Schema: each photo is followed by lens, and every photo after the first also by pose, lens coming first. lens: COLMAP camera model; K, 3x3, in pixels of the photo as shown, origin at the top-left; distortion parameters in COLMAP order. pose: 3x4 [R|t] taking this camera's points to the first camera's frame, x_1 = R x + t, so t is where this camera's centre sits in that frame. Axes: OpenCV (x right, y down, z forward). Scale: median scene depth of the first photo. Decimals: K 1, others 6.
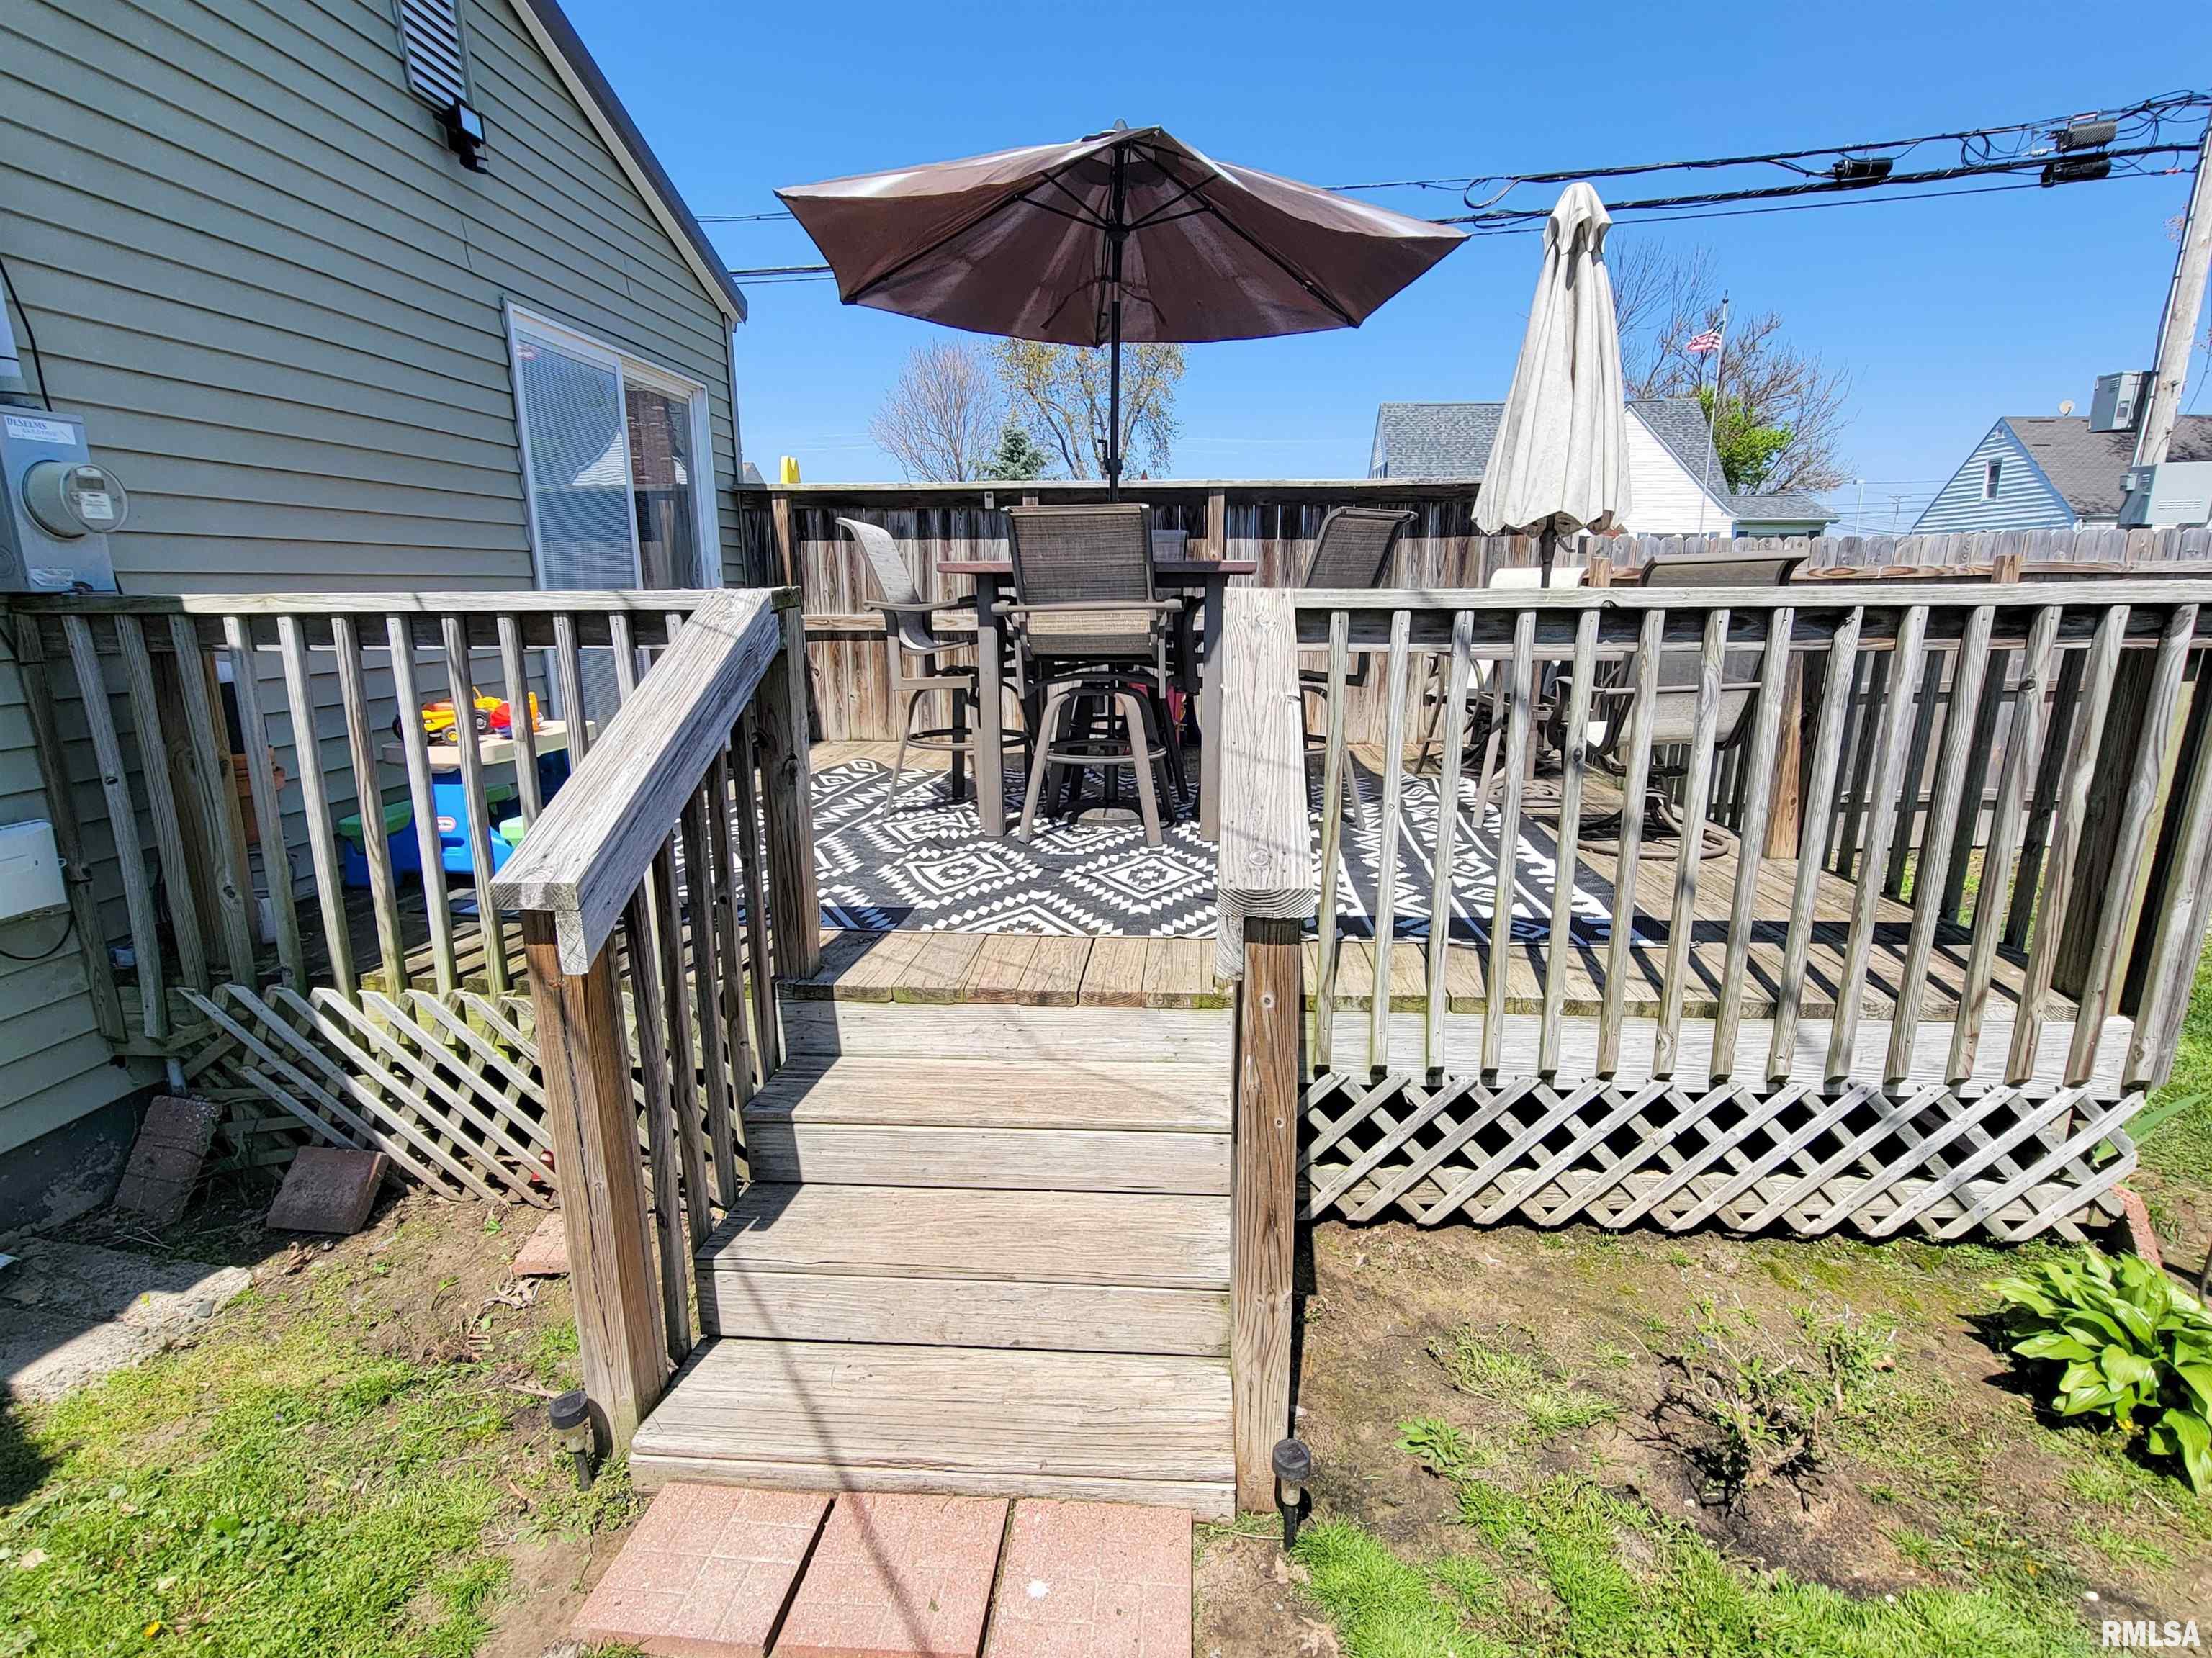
lens RADIAL K [[1098.0, 0, 1101.6], [0, 1098.0, 832.1], [0, 0, 1]] dist [-0.001199, -0.001658]
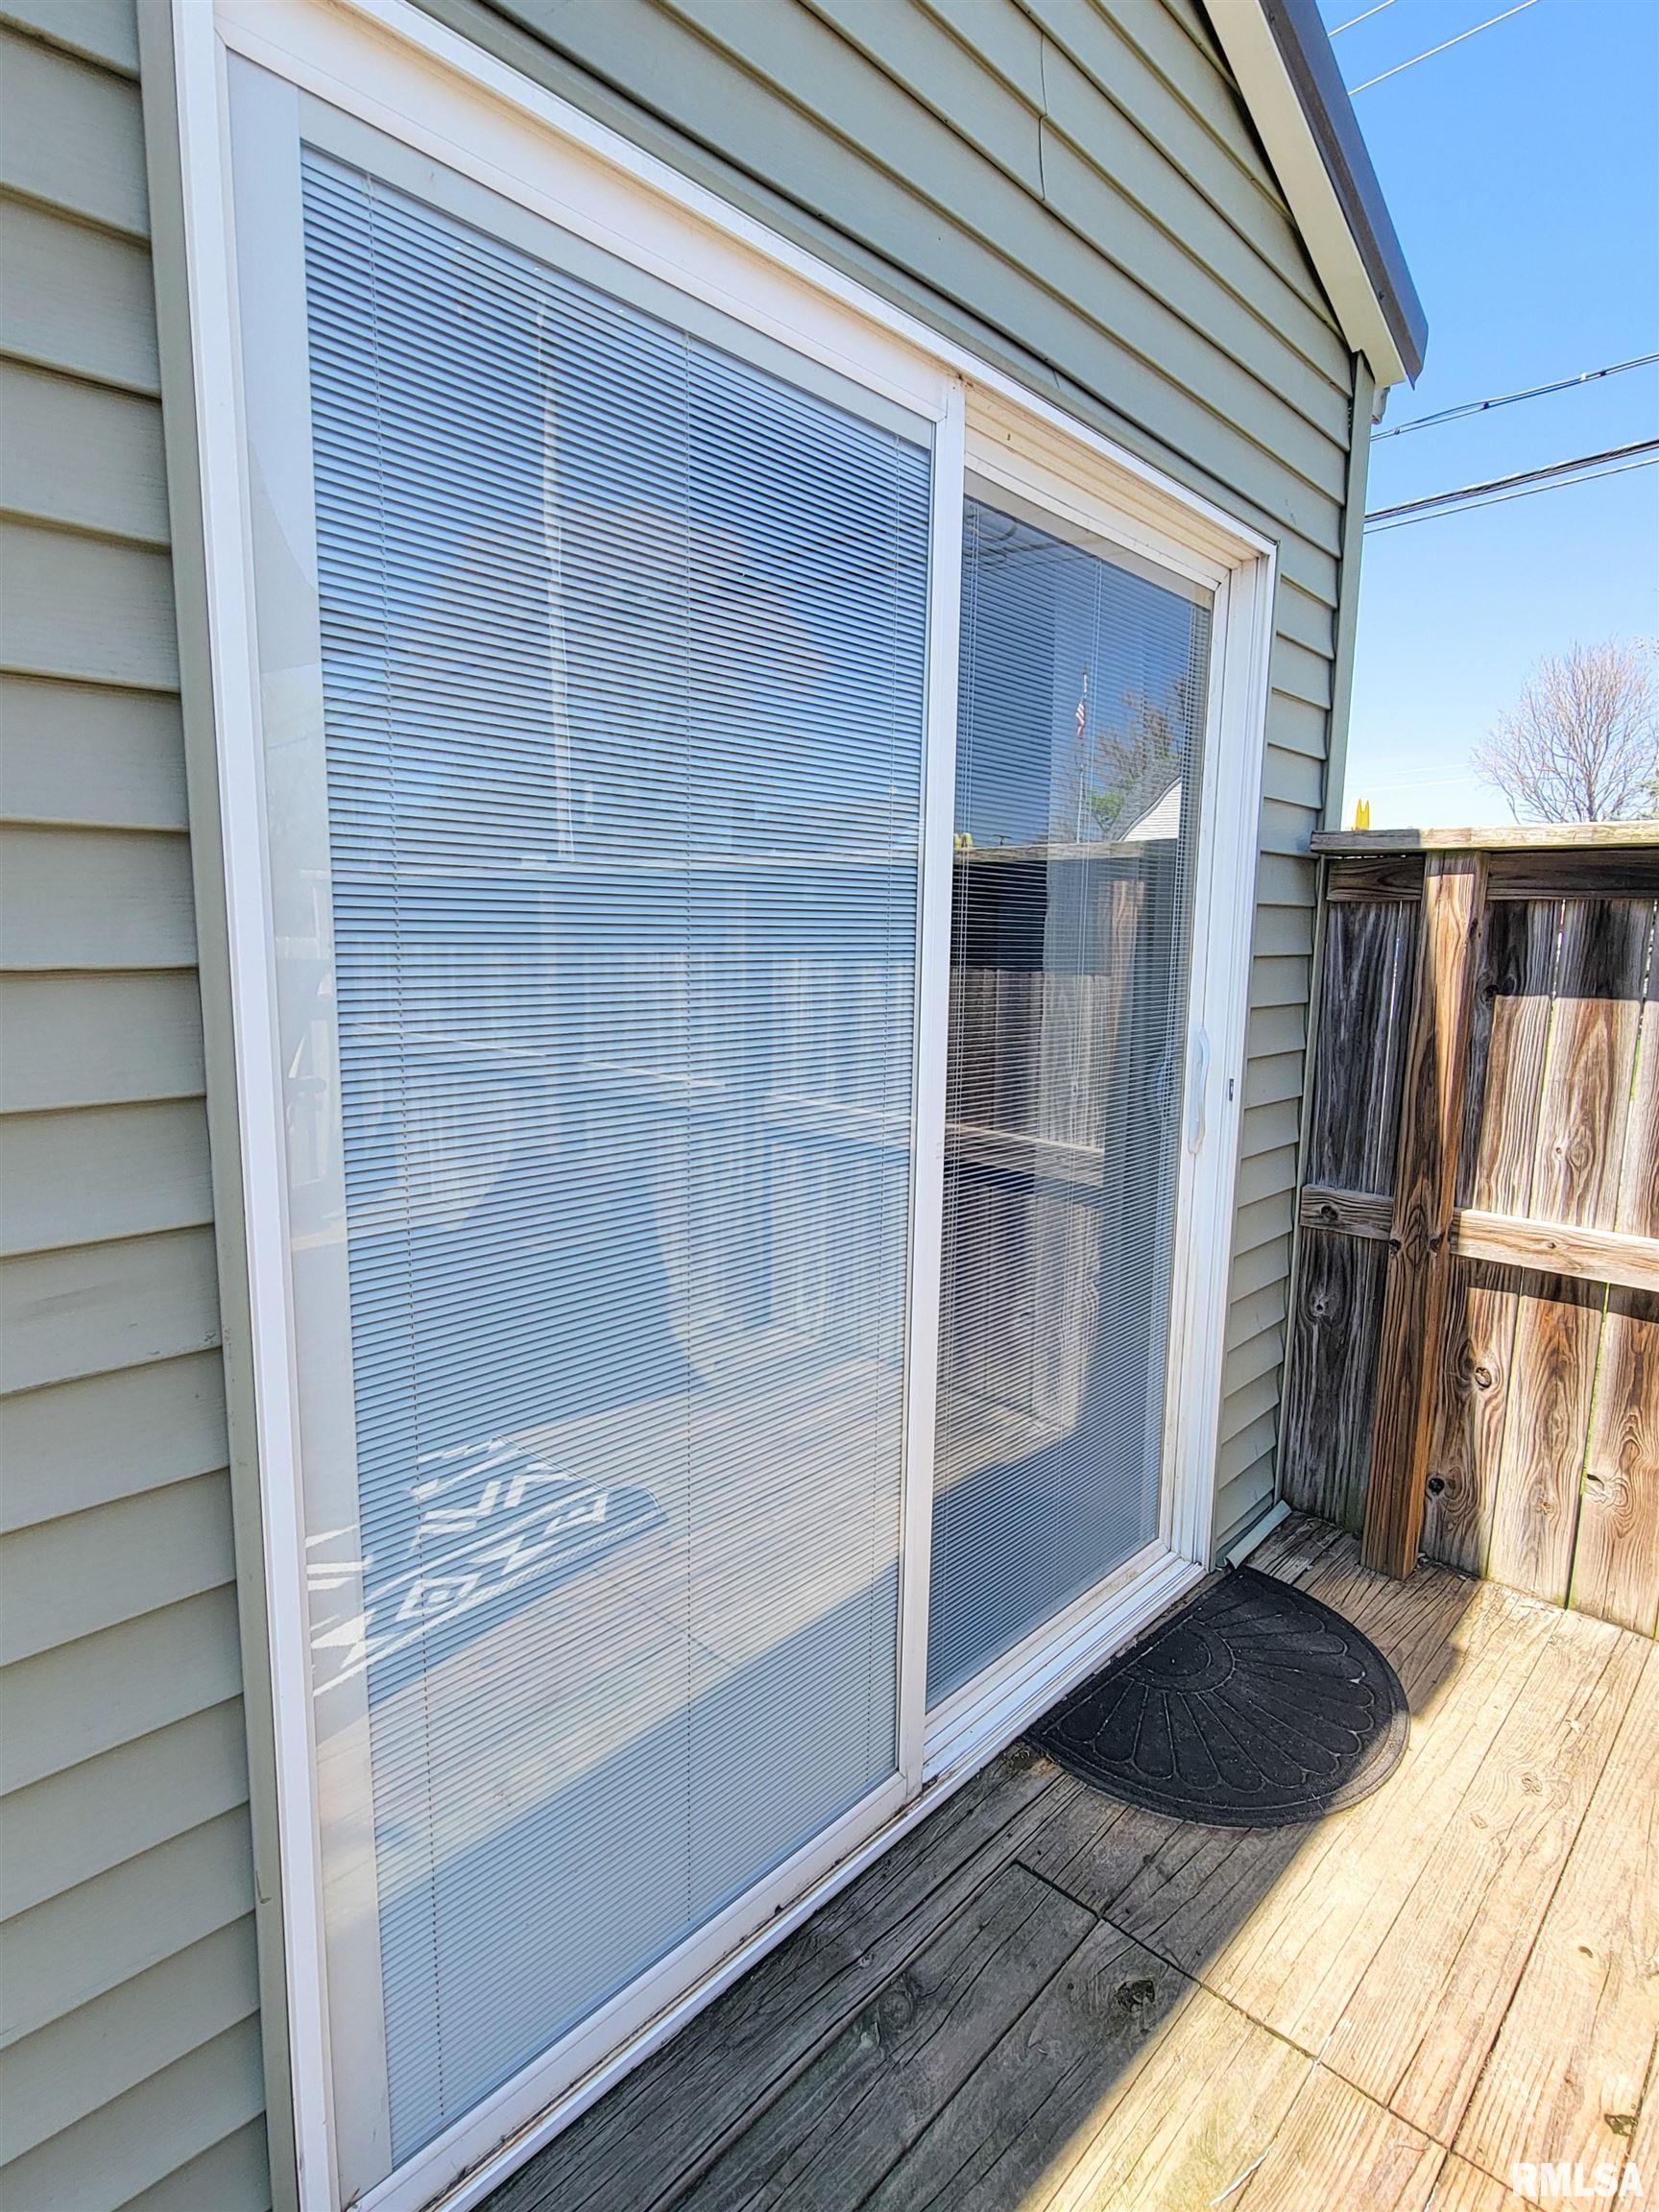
lens RADIAL K [[1098.1, 0, 839.8], [0, 1098.1, 1094.9], [0, 0, 1]] dist [-0.001199, -0.001658]
pose [[0.768563, 0.114003, -0.629535, -0.215248], [-0.158106, 0.987320, -0.014227, -0.200395], [0.619931, 0.110468, 0.776842, 0.626747]]
